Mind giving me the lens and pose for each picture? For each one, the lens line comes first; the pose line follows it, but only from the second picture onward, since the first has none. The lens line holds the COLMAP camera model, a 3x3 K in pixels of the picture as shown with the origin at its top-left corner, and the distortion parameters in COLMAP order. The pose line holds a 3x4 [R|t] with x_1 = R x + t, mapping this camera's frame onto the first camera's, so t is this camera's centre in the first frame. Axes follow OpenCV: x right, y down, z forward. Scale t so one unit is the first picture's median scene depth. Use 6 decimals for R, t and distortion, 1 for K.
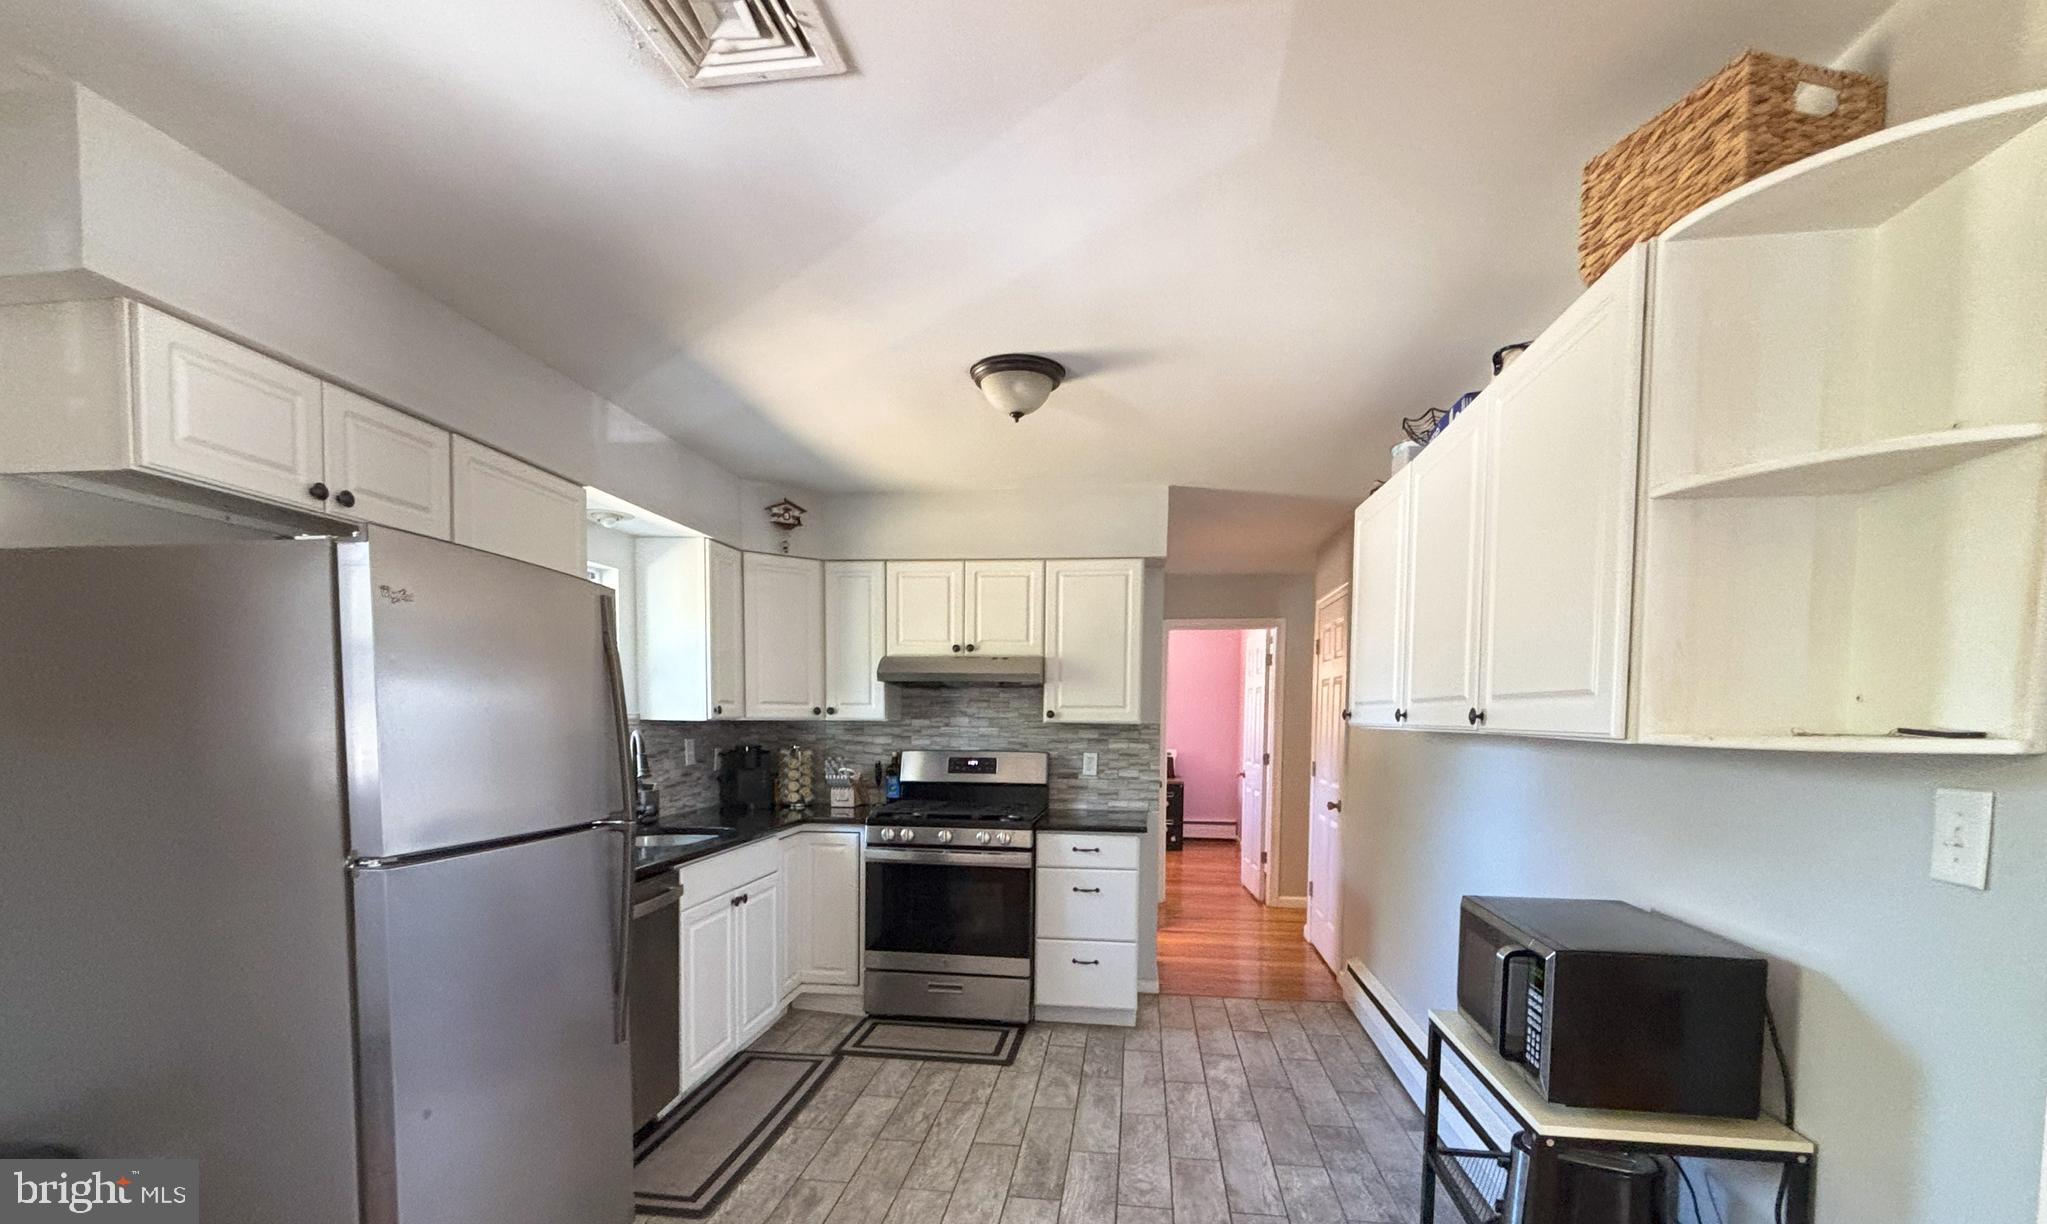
lens RADIAL K [[902.9, 0, 1016.5], [0, 902.9, 769.0], [0, 0, 1]] dist [0.015488, -0.000979]
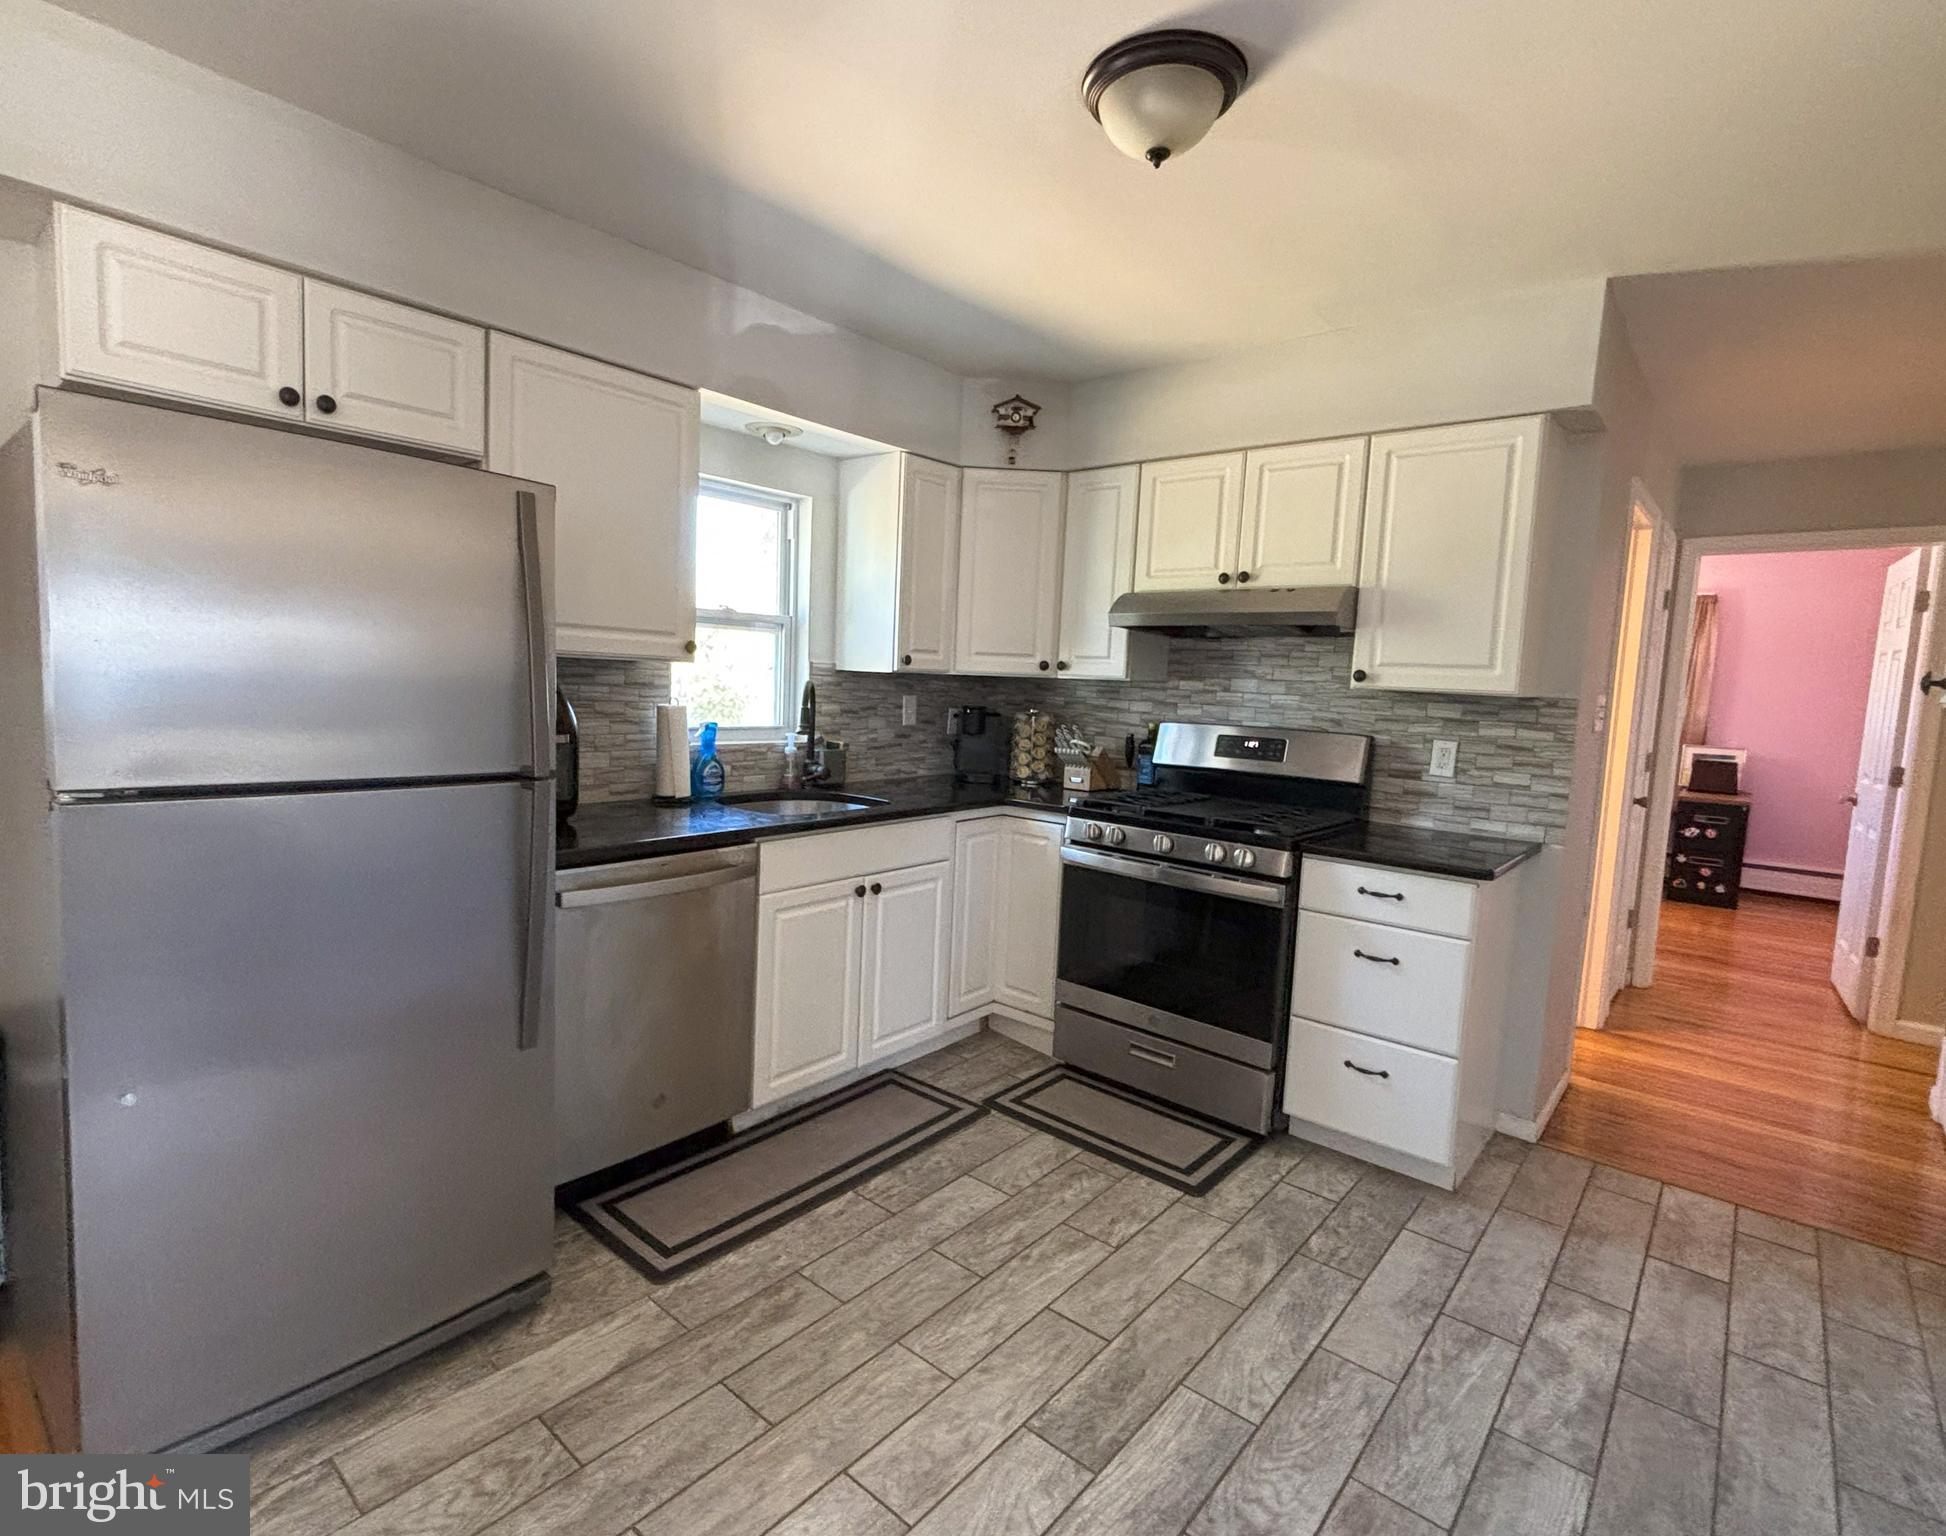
lens RADIAL K [[956.1, 0, 928.2], [0, 956.1, 768.6], [0, 0, 1]] dist [0.000624, 0.002504]
pose [[0.830956, 0.080643, -0.550463, 0.206257], [-0.066007, 0.996741, 0.046382, -0.008146], [0.552409, -0.002207, 0.833570, 0.320169]]
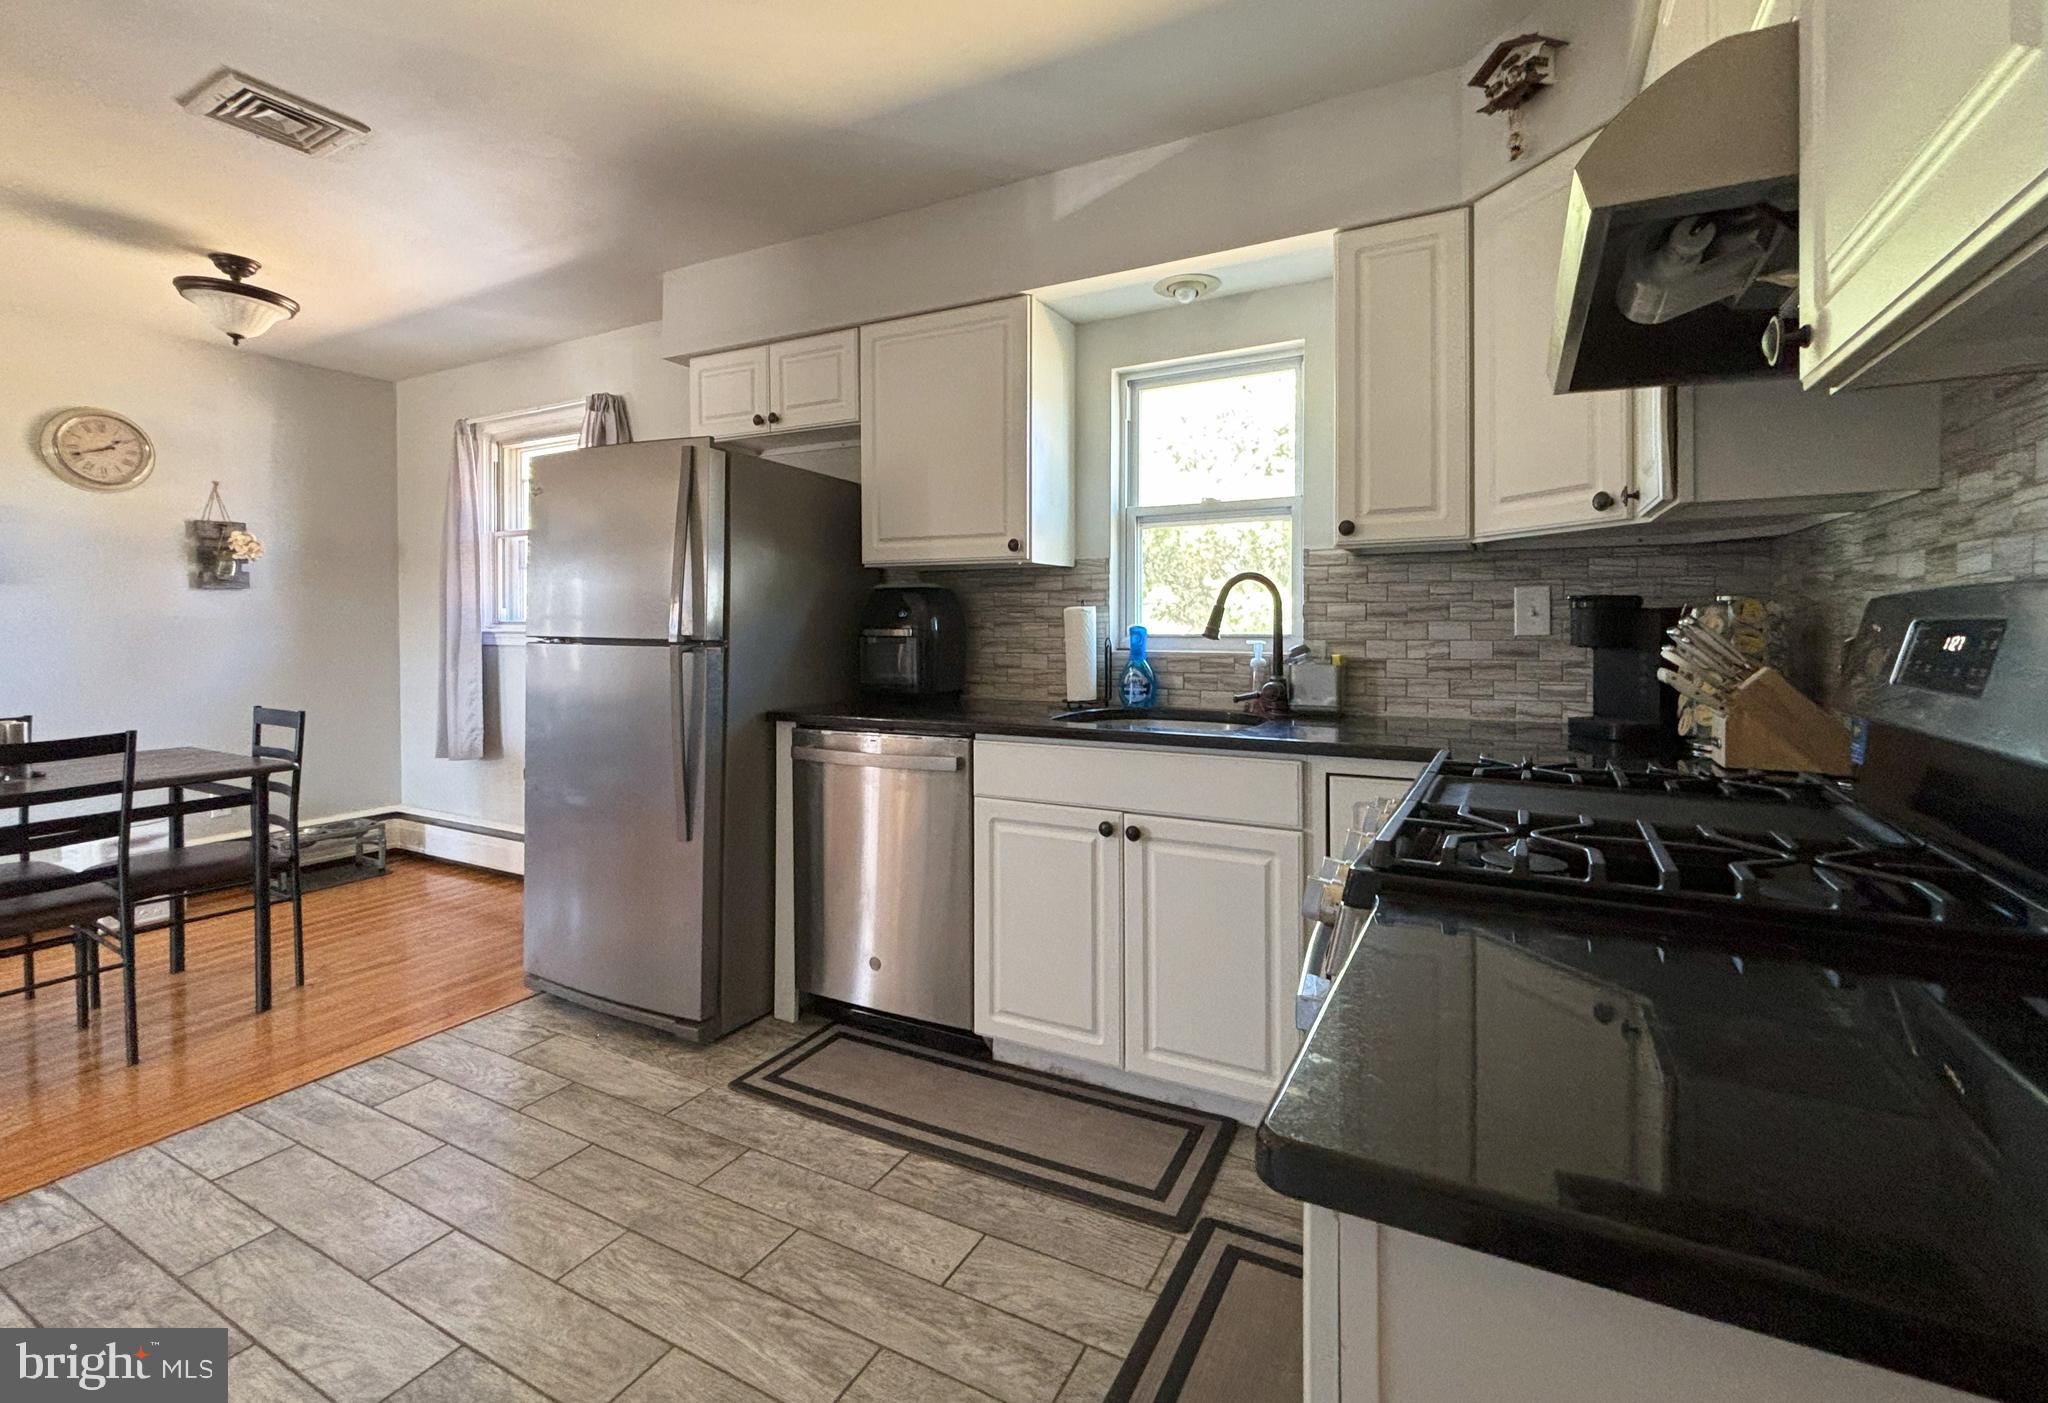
lens RADIAL K [[921.1, 0, 1012.0], [0, 921.1, 632.2], [0, 0, 1]] dist [0.011026, 0.000865]
pose [[-0.356140, 0.001427, -0.934432, 0.320750], [-0.053586, 0.998322, 0.021948, -0.002450], [0.932895, 0.057889, -0.355466, 1.170305]]
